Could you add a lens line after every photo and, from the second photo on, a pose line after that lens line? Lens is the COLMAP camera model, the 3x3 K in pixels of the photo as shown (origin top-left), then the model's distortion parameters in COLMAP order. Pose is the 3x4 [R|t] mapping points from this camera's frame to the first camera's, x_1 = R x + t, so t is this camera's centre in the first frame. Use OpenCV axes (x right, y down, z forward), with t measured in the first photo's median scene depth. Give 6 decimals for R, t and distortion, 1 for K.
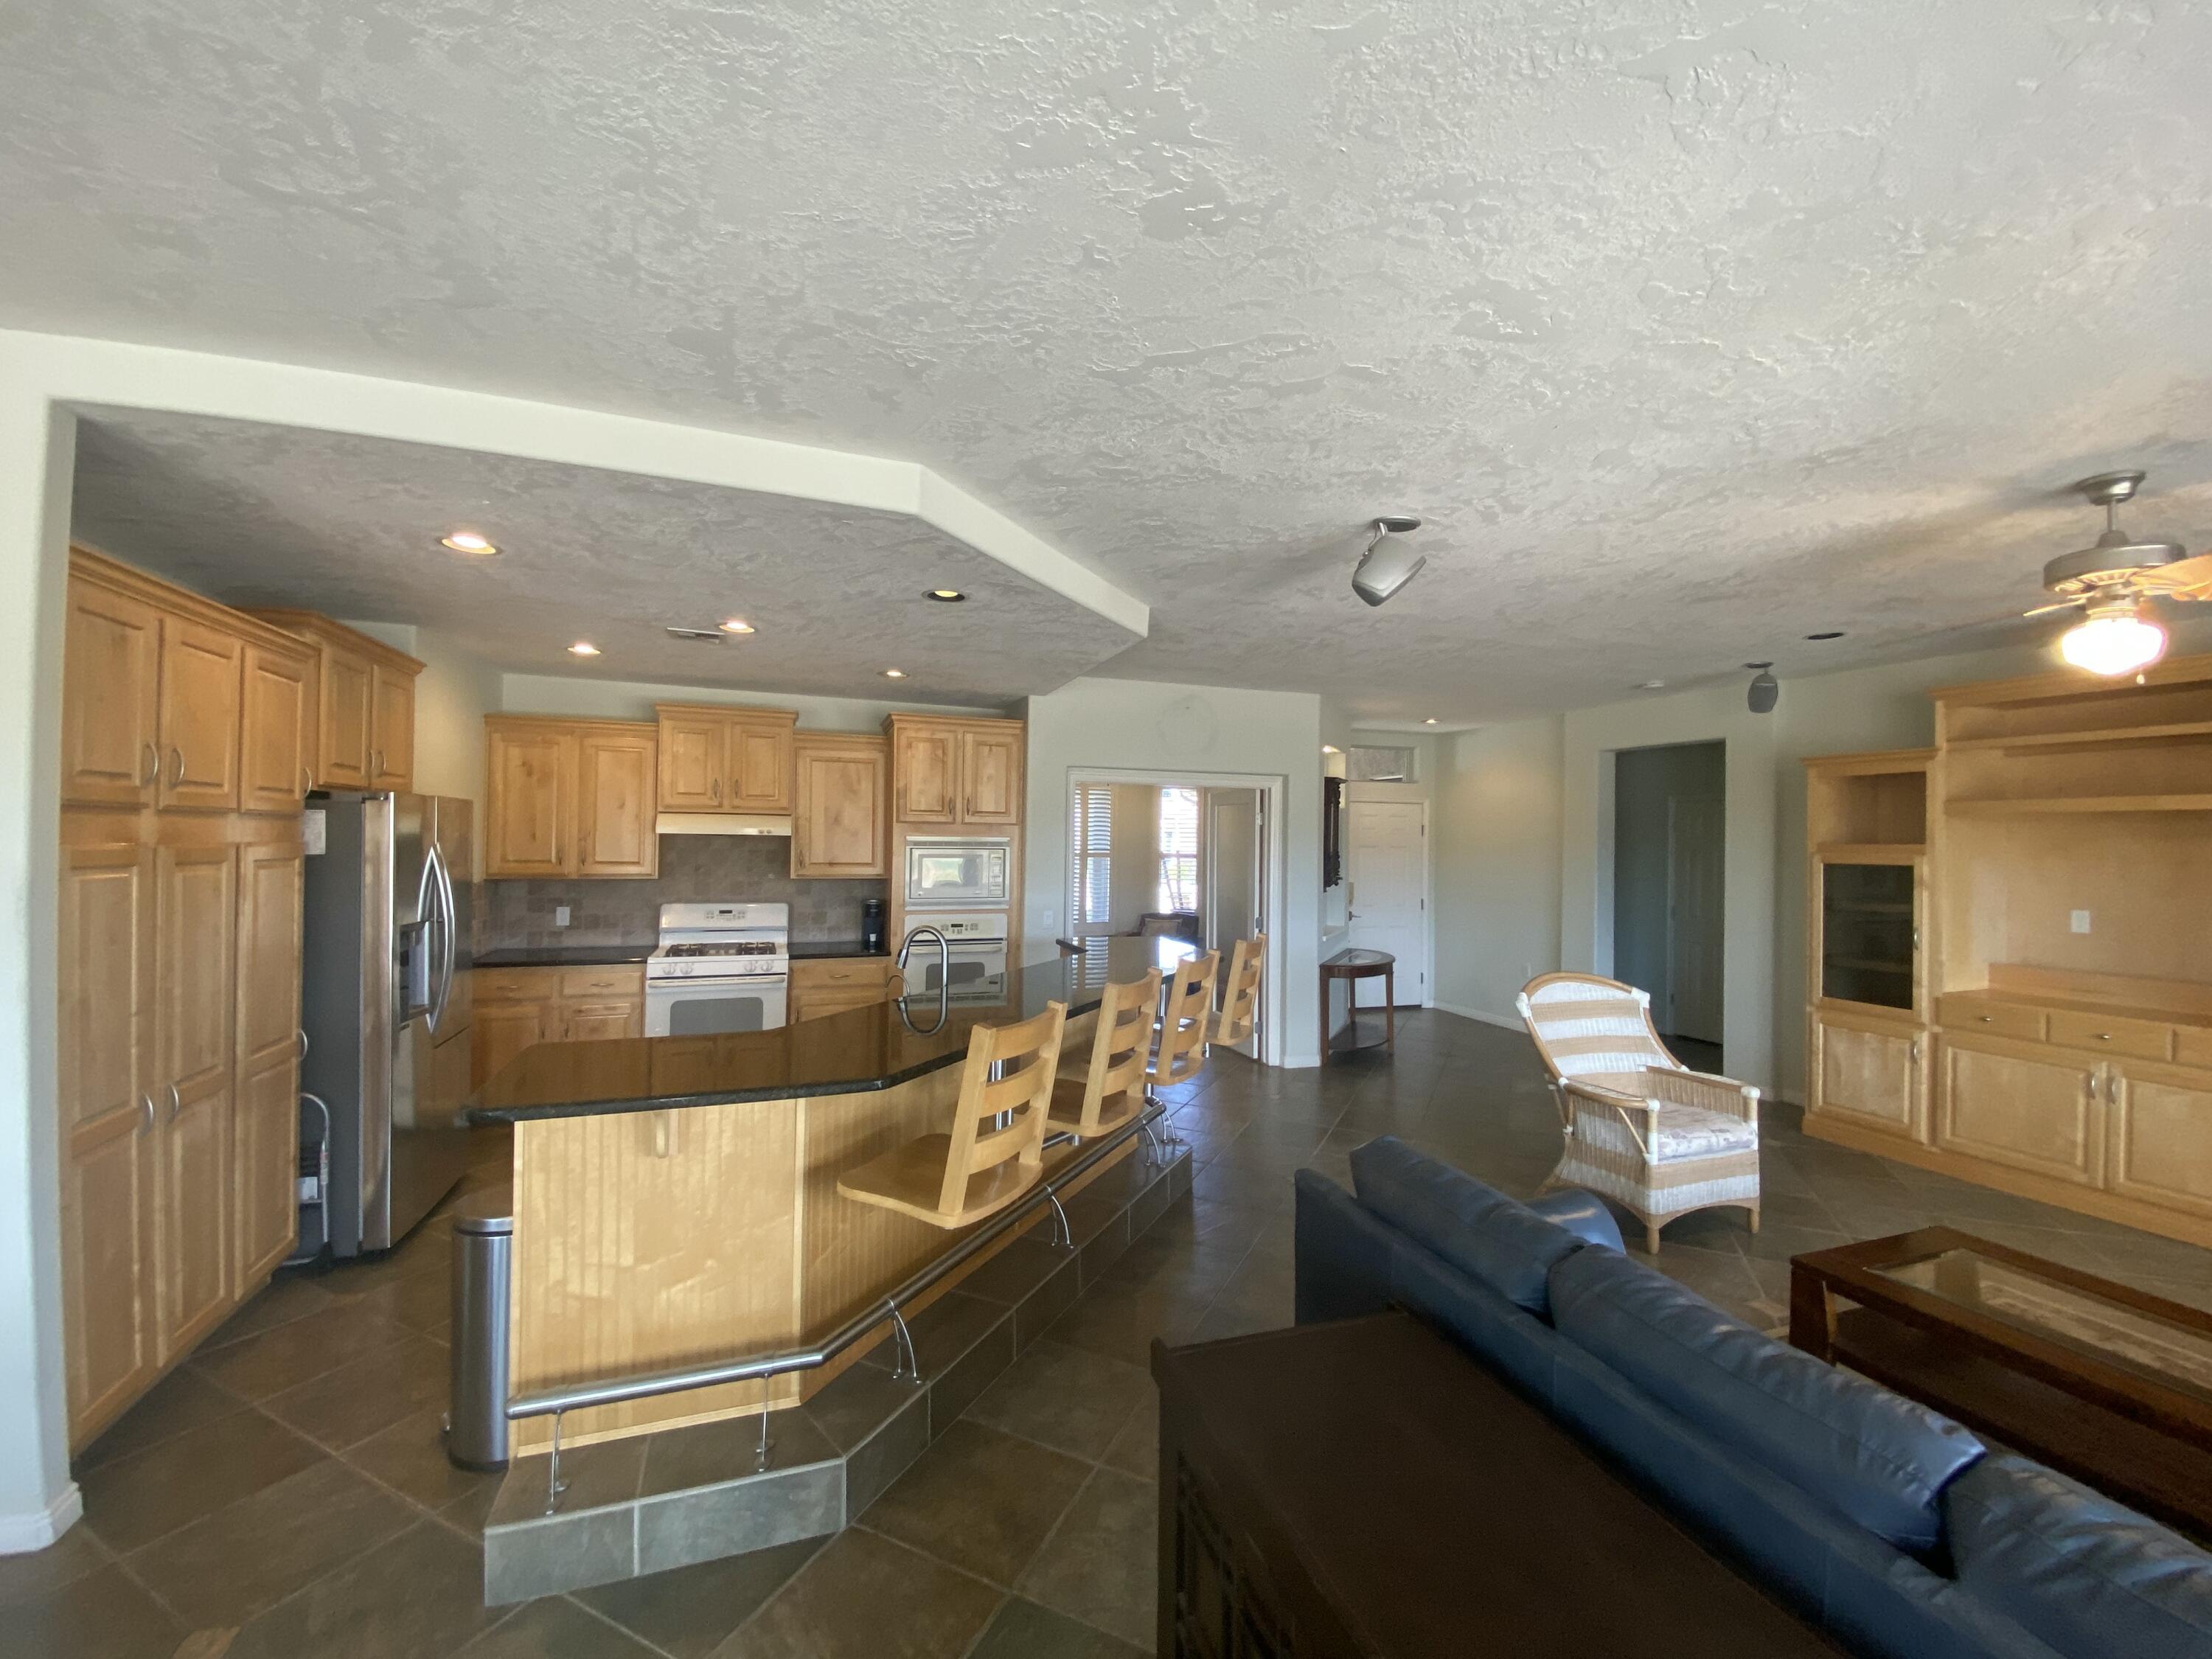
lens RADIAL K [[889.9, 0, 1100.1], [0, 889.9, 828.6], [0, 0, 1]] dist [0.040887, -0.040962]
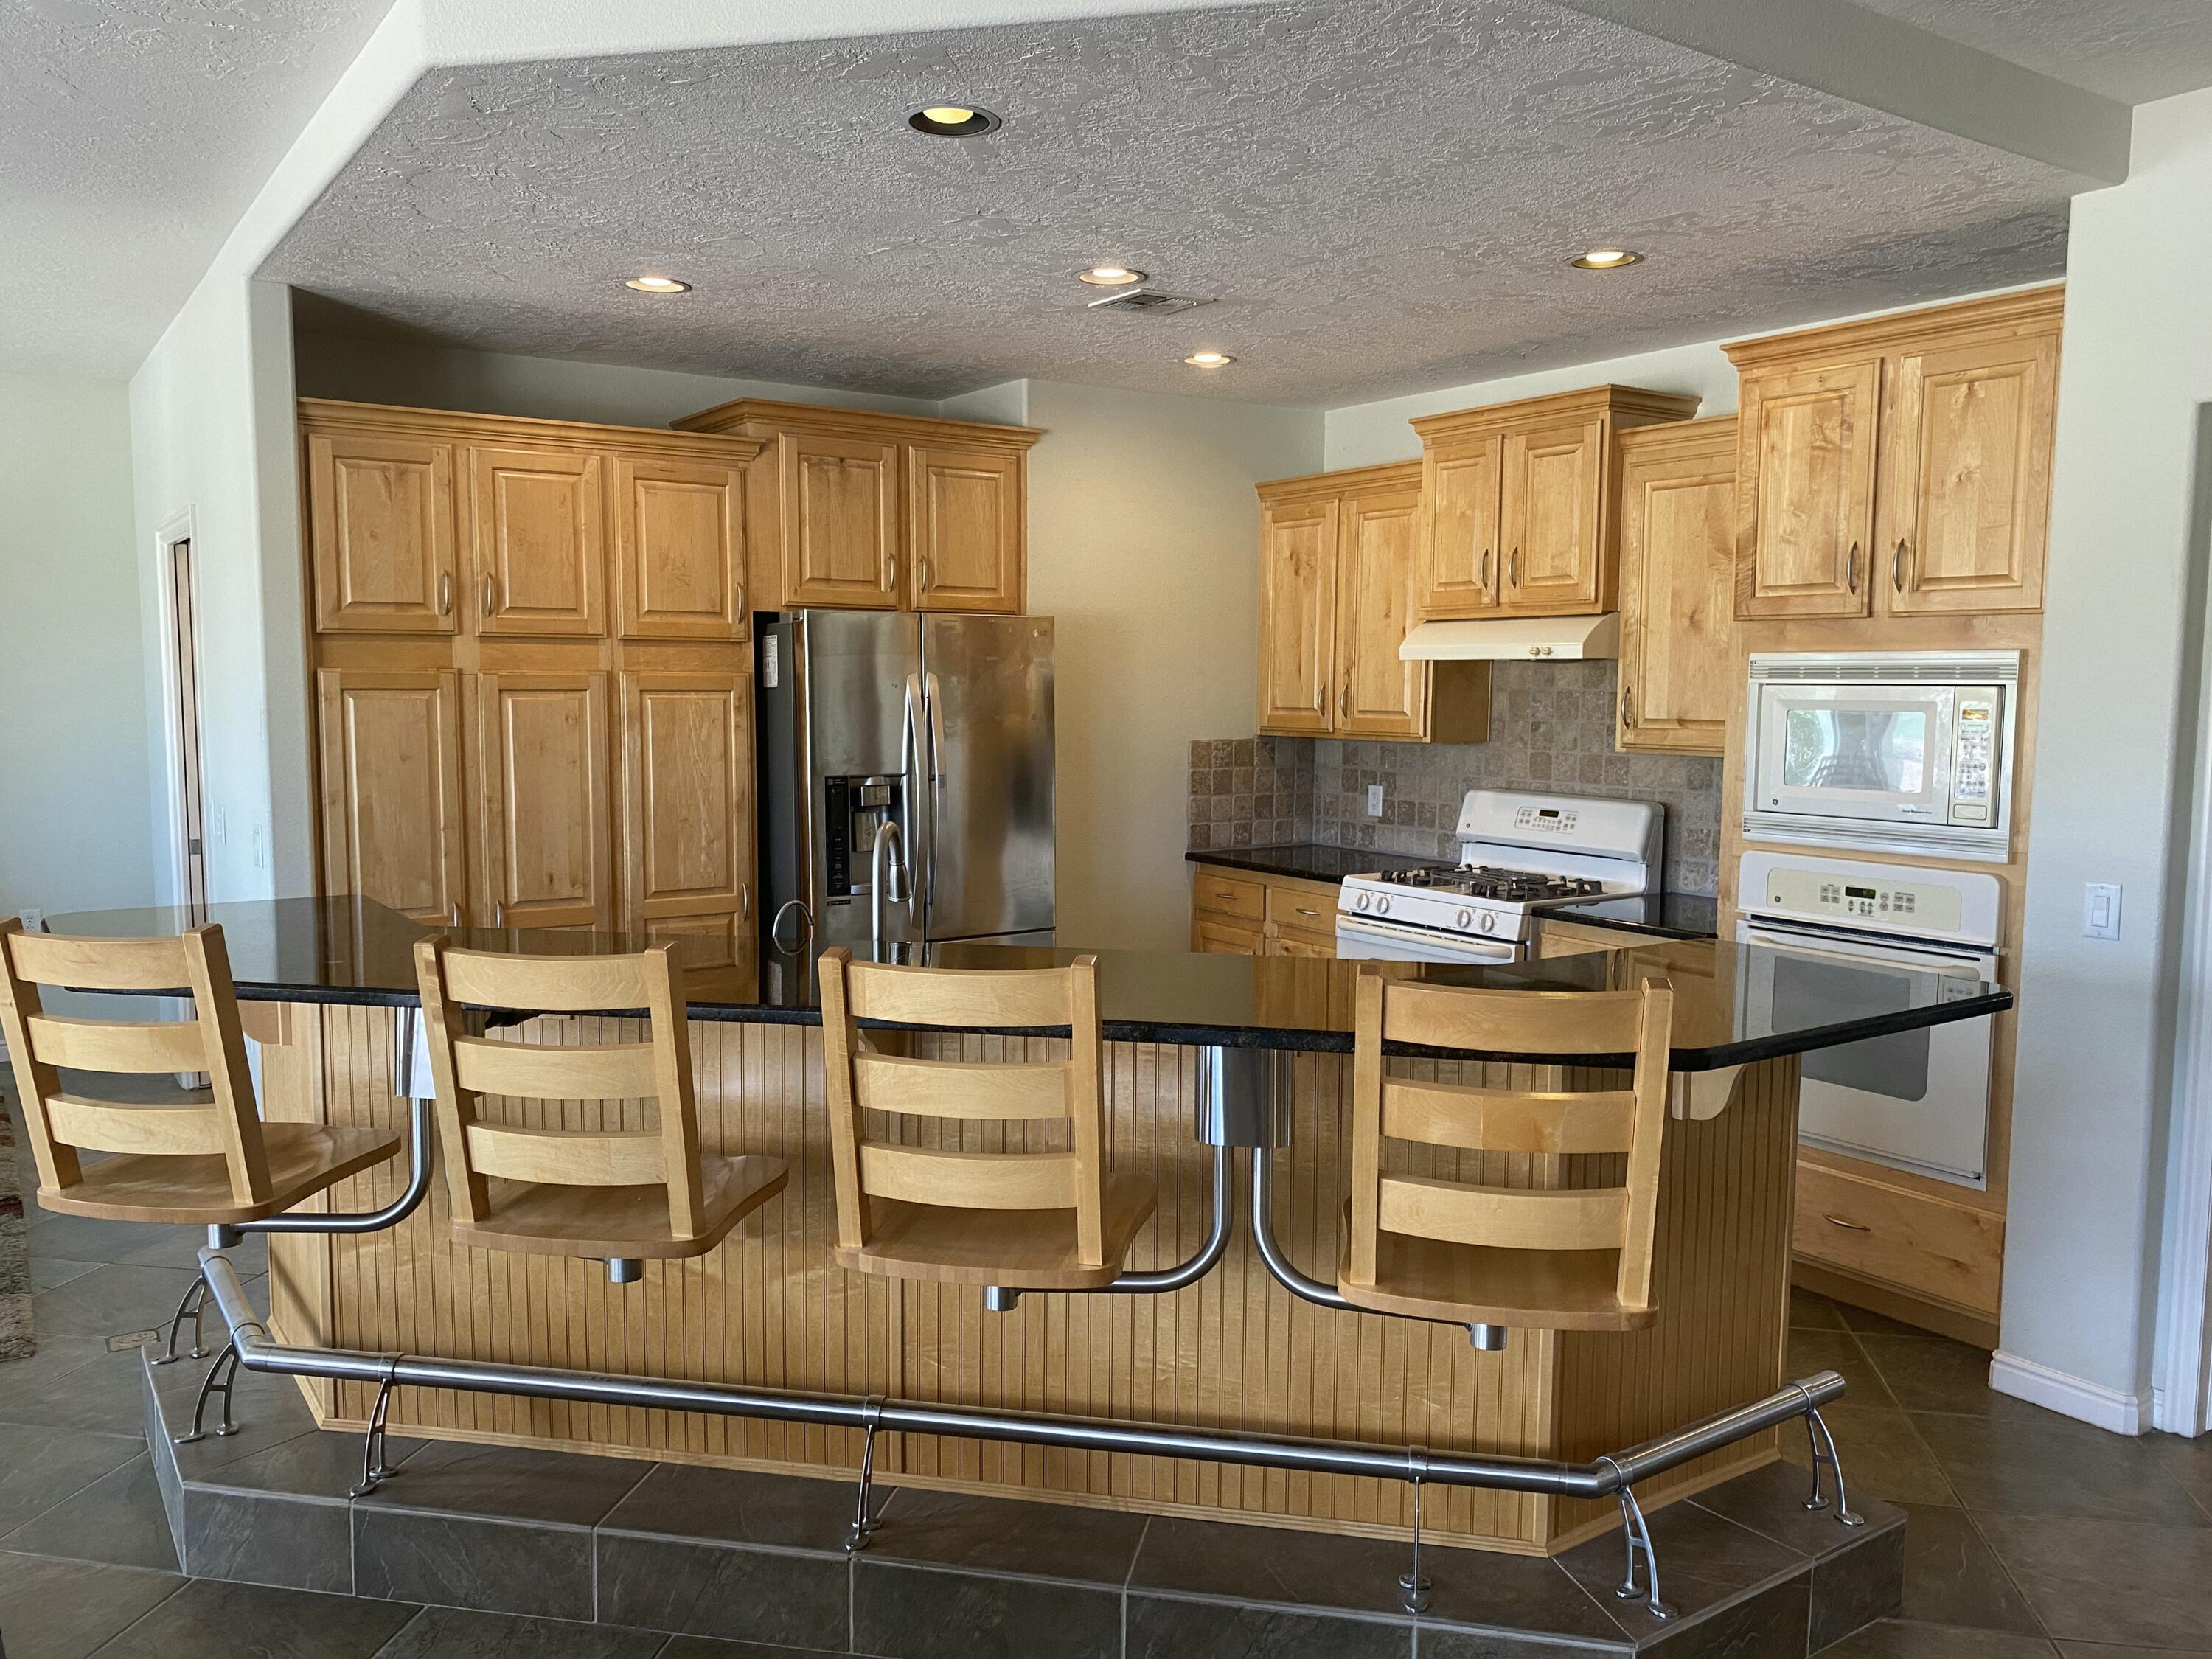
lens RADIAL K [[1672.0, 0, 1084.6], [0, 1672.0, 843.8], [0, 0, 1]] dist [0.089960, -0.164235]
pose [[0.244578, 0.083513, -0.966026, 0.549201], [0.010995, 0.995981, 0.088886, 0.027631], [0.969567, -0.032362, 0.242677, 0.636748]]
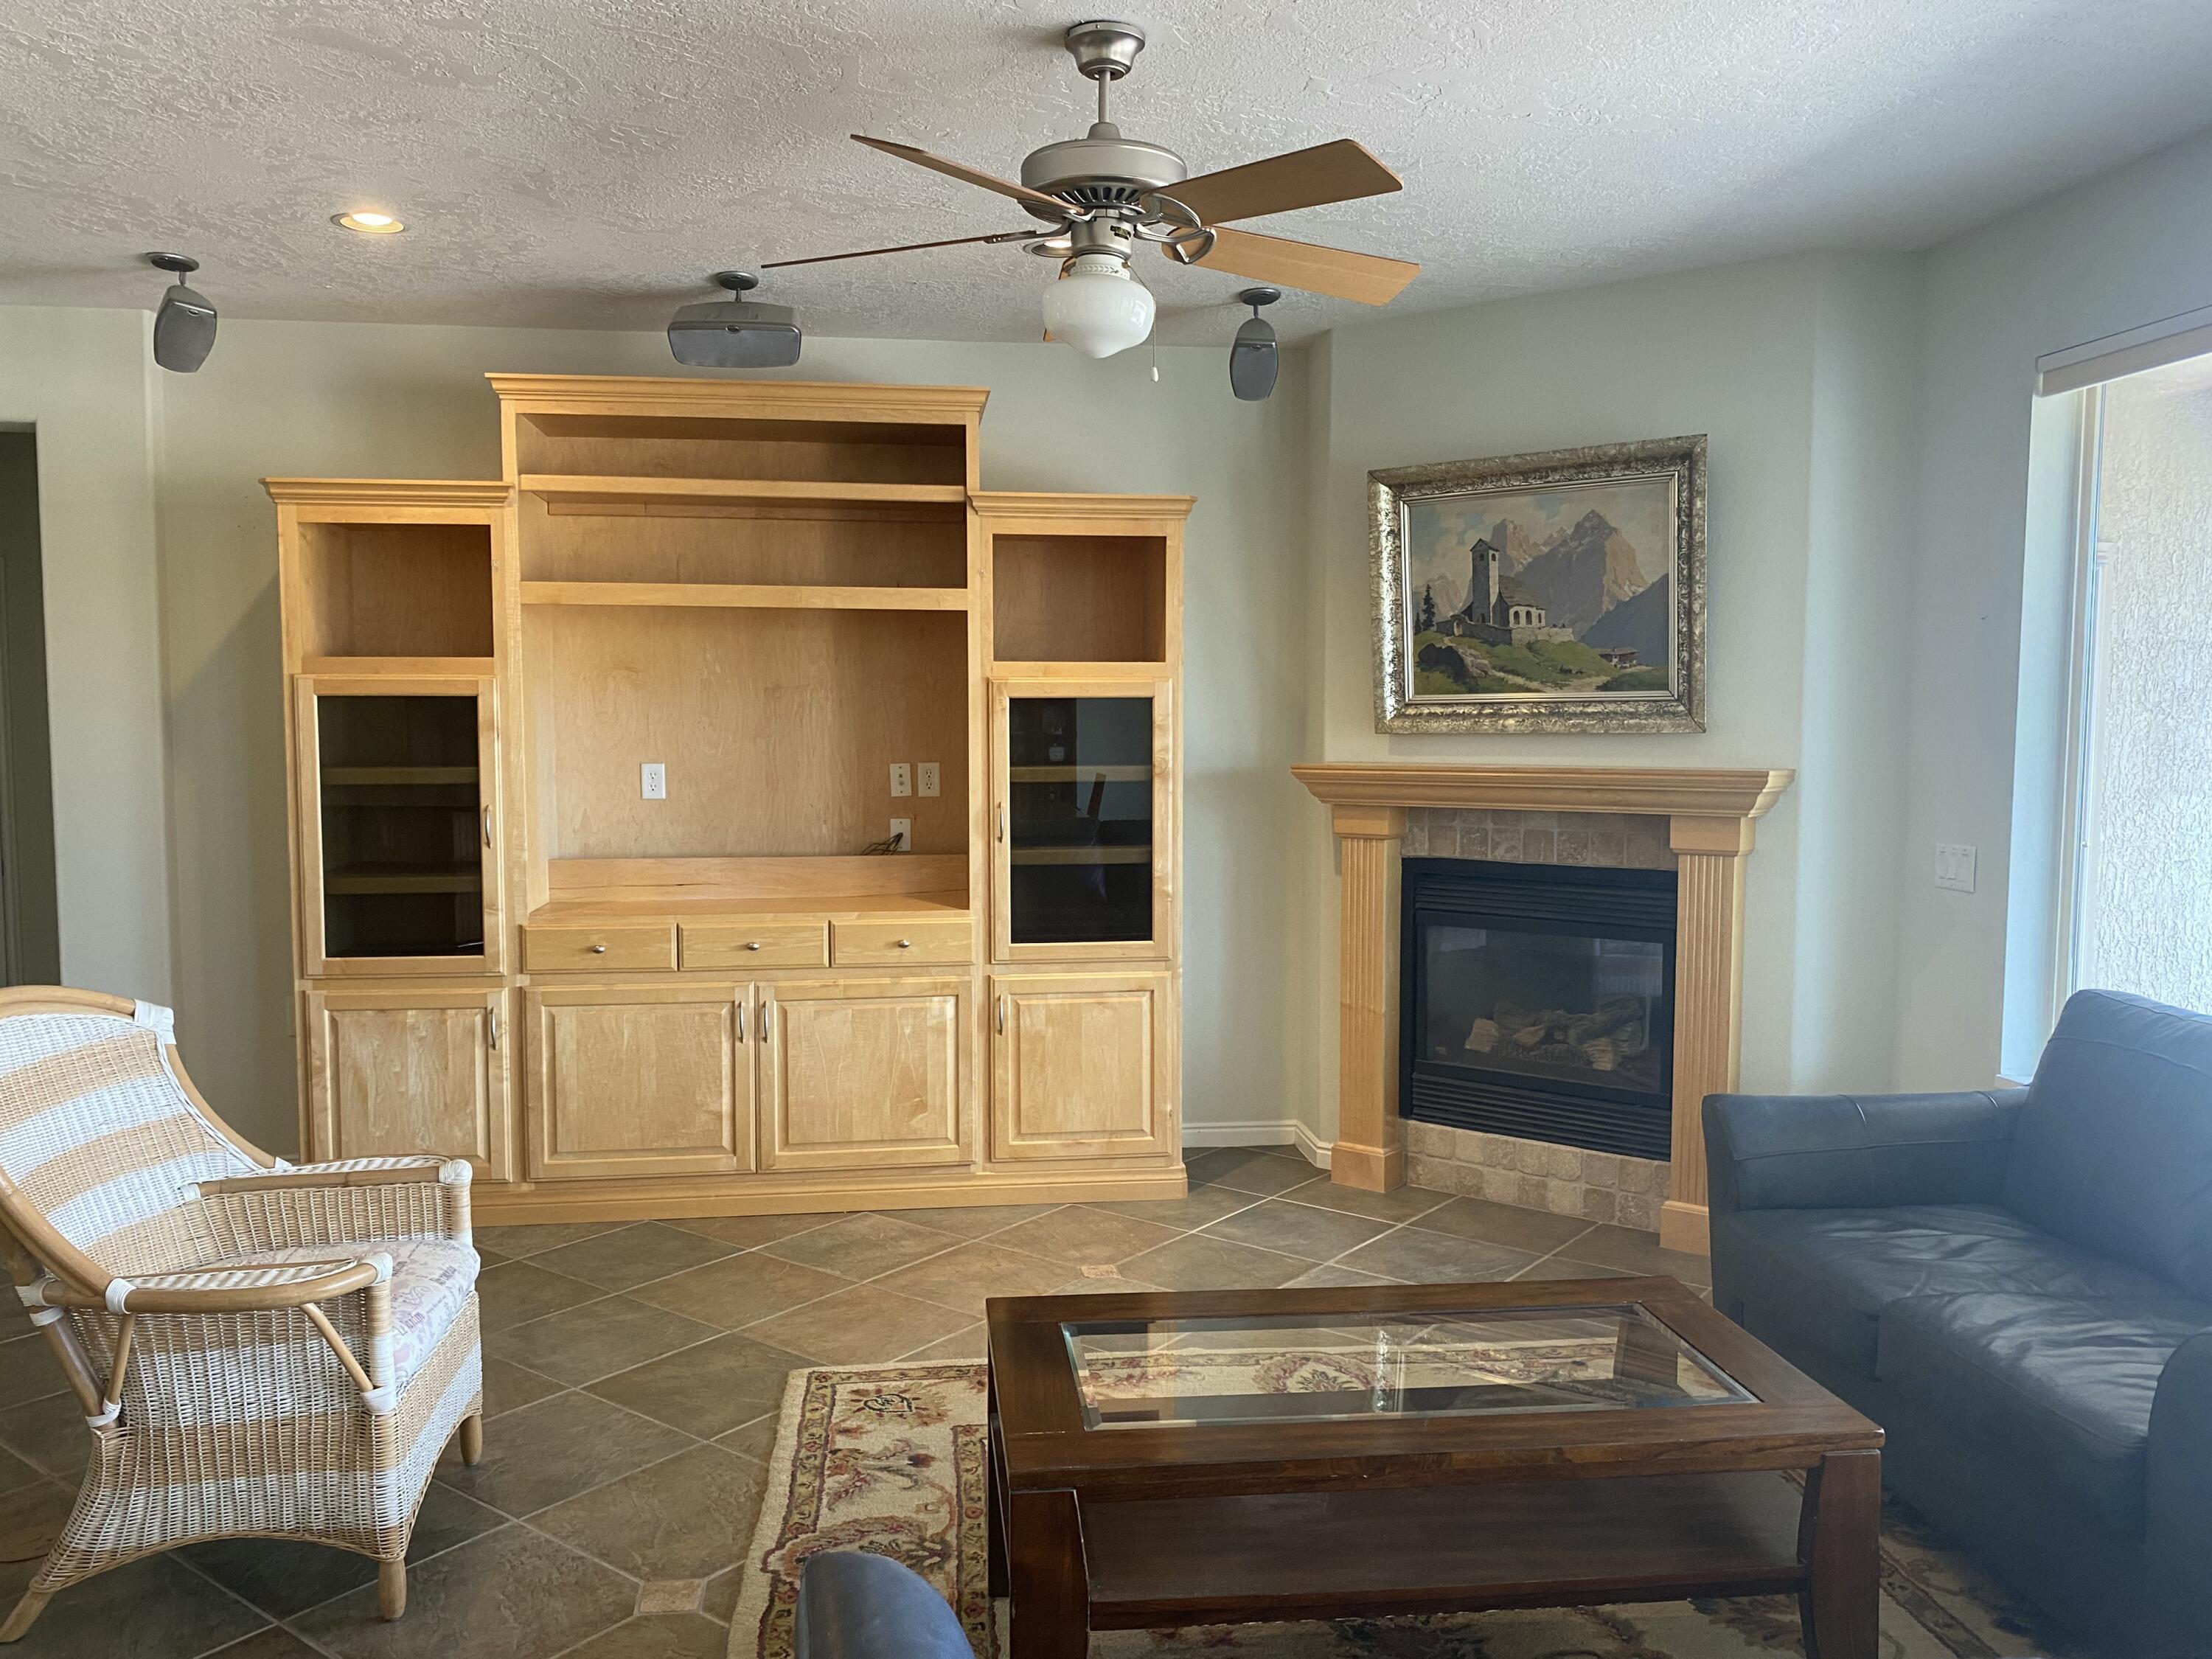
lens RADIAL K [[1671.1, 0, 1098.0], [0, 1671.1, 824.3], [0, 0, 1]] dist [0.091311, -0.139349]
pose [[0.208228, -0.075581, 0.975156, -0.035127], [-0.004722, 0.996921, 0.078276, 0.038215], [-0.978069, -0.020904, 0.207230, 0.414159]]
